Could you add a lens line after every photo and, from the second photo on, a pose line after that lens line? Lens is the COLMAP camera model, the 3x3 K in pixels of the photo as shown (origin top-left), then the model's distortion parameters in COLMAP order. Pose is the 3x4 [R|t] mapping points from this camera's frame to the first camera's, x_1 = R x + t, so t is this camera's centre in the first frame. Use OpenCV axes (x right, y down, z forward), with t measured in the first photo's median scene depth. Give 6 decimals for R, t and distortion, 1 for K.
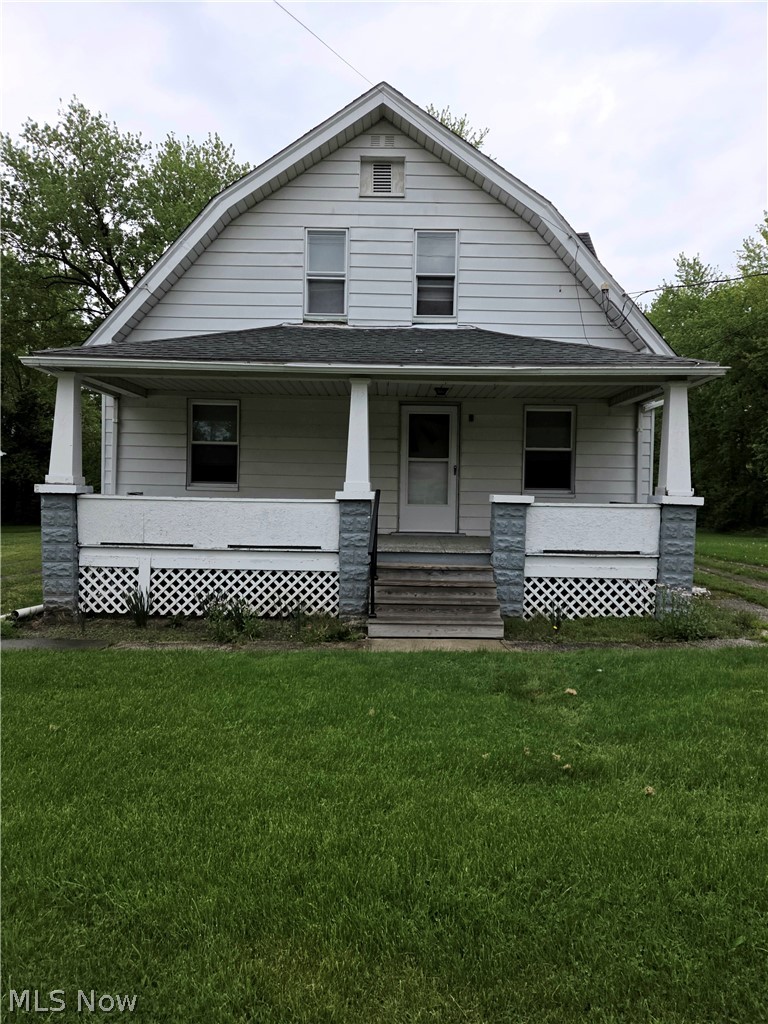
lens RADIAL K [[683.5, 0, 389.9], [0, 683.5, 513.6], [0, 0, 1]] dist [0.063339, -0.038746]
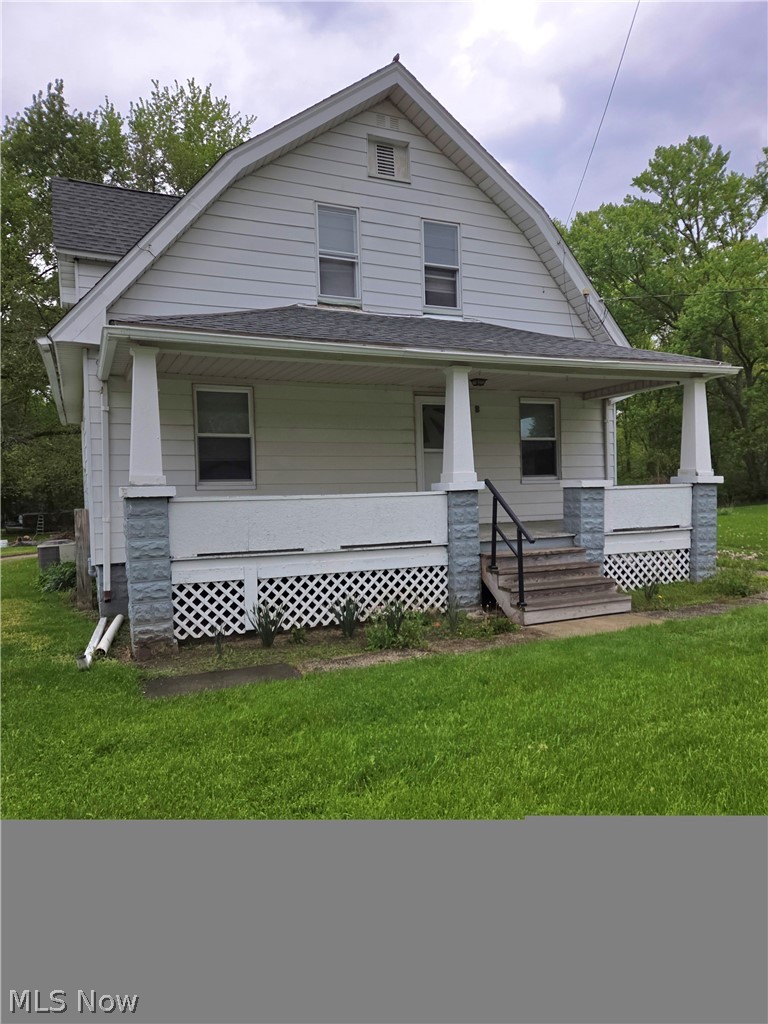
lens RADIAL K [[683.5, 0, 391.3], [0, 683.5, 514.2], [0, 0, 1]] dist [0.063339, -0.038746]
pose [[0.909282, -0.054397, 0.412610, -0.543651], [0.051453, 0.998509, 0.018252, -0.009129], [-0.412988, 0.004634, 0.910725, 0.145804]]
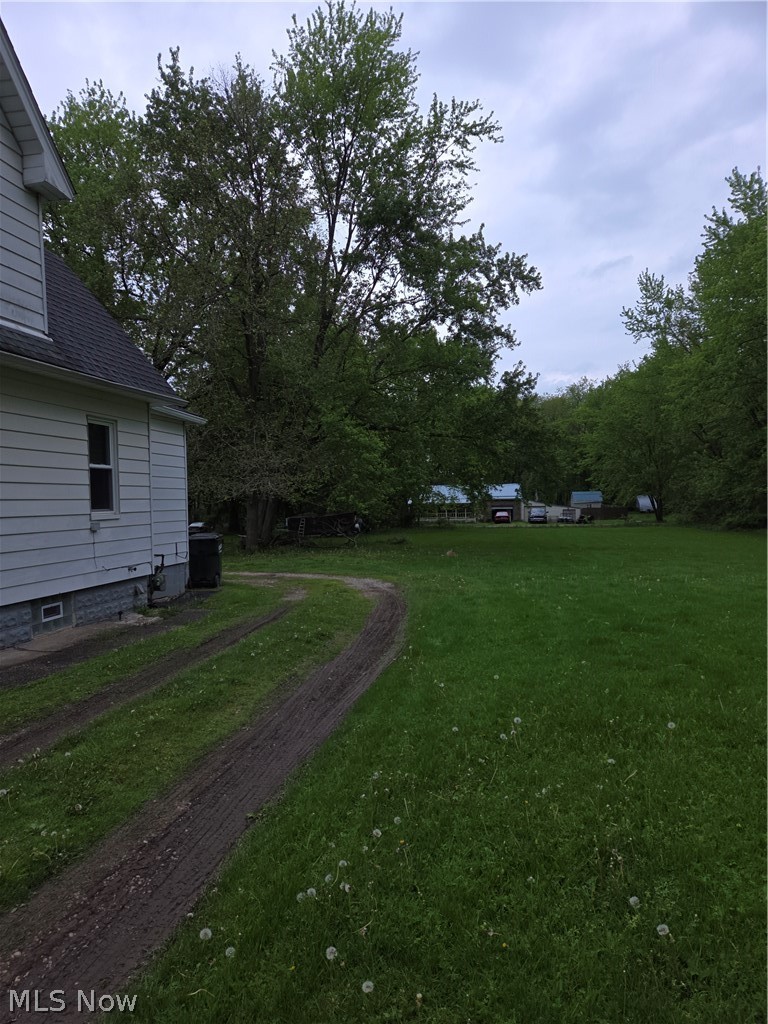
lens RADIAL K [[683.5, 0, 366.8], [0, 683.5, 531.1], [0, 0, 1]] dist [0.063339, -0.038746]
pose [[0.979677, -0.022390, -0.199327, 1.143713], [0.026263, 0.999514, 0.016806, -0.039883], [0.198854, -0.021700, 0.979789, 1.132290]]
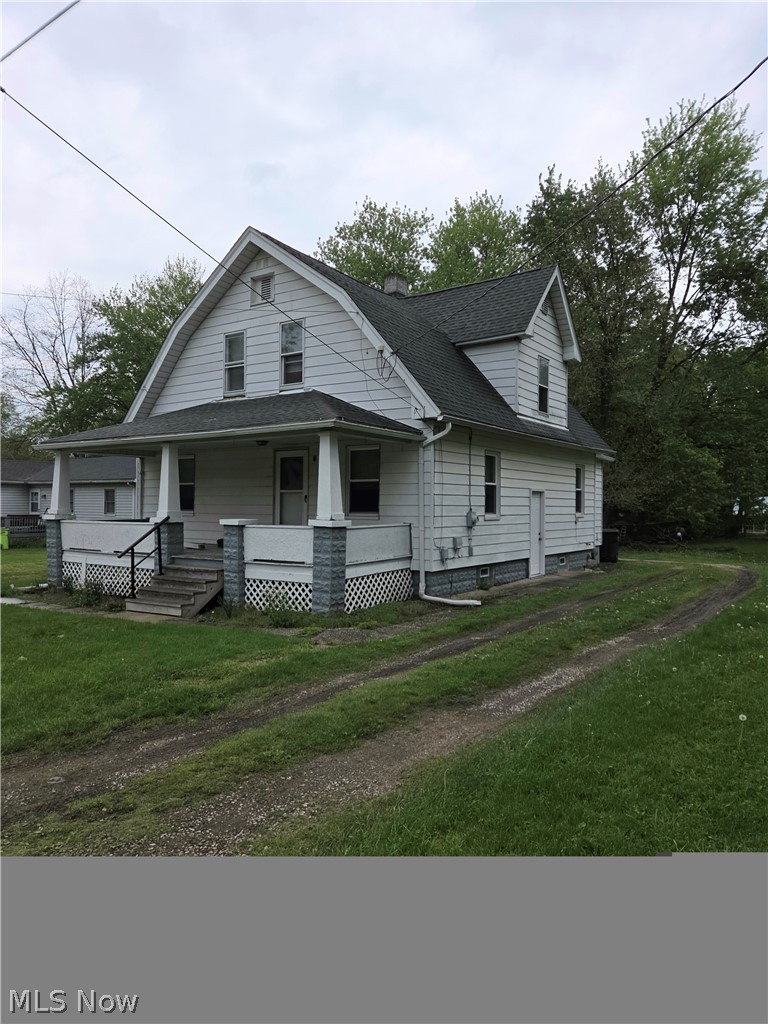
lens RADIAL K [[683.5, 0, 388.8], [0, 683.5, 511.9], [0, 0, 1]] dist [0.063339, -0.038746]
pose [[0.830258, -0.010107, -0.557287, 1.204522], [-0.005704, 0.999629, -0.026627, -0.006312], [0.557349, 0.025286, 0.829893, 0.008000]]
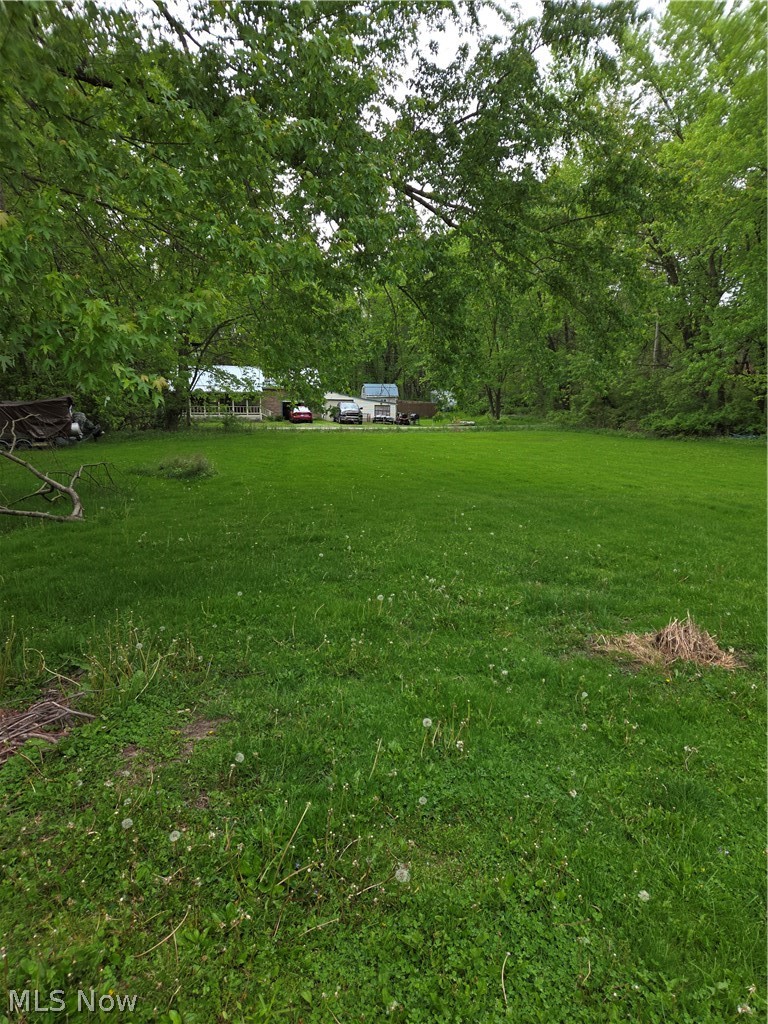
lens RADIAL K [[683.5, 0, 382.9], [0, 683.5, 513.4], [0, 0, 1]] dist [0.063339, -0.038746]
pose [[0.980771, -0.040506, 0.190910, 0.505625], [0.011759, 0.988712, 0.149368, -0.057846], [-0.194806, -0.144251, 0.970176, 4.158181]]
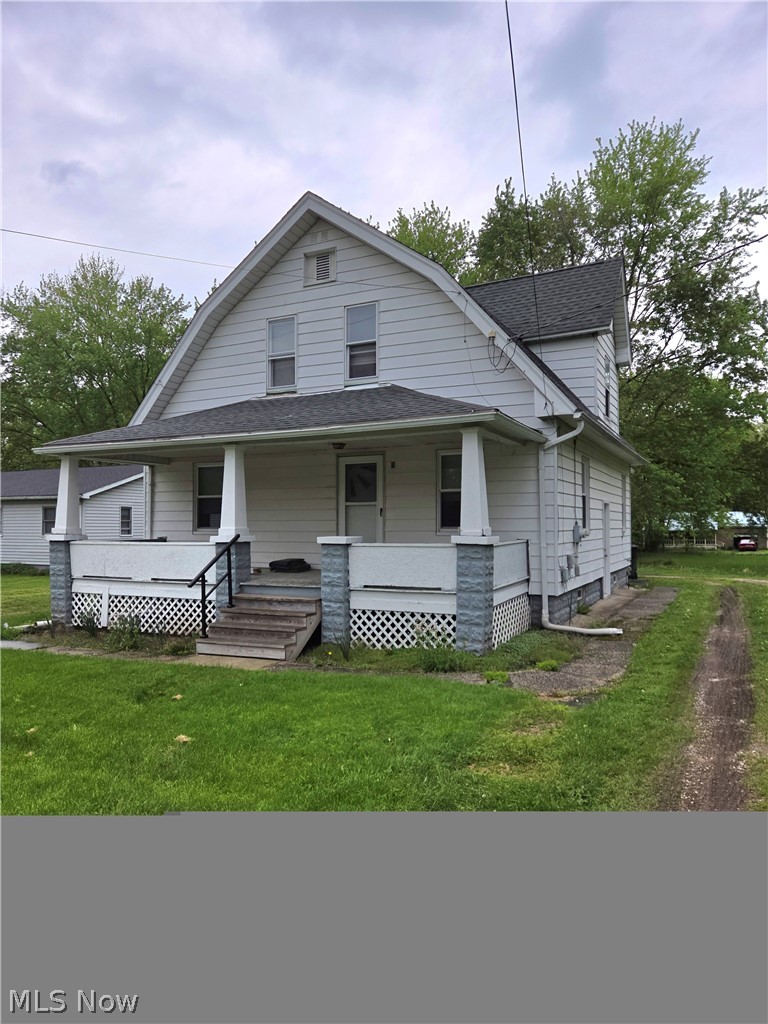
lens RADIAL K [[683.5, 0, 387.8], [0, 683.5, 520.2], [0, 0, 1]] dist [0.063339, -0.038746]
pose [[0.901545, -0.025508, -0.431934, 0.737633], [0.008367, 0.999102, -0.041539, -0.006411], [0.432605, 0.033836, 0.900948, 0.006947]]
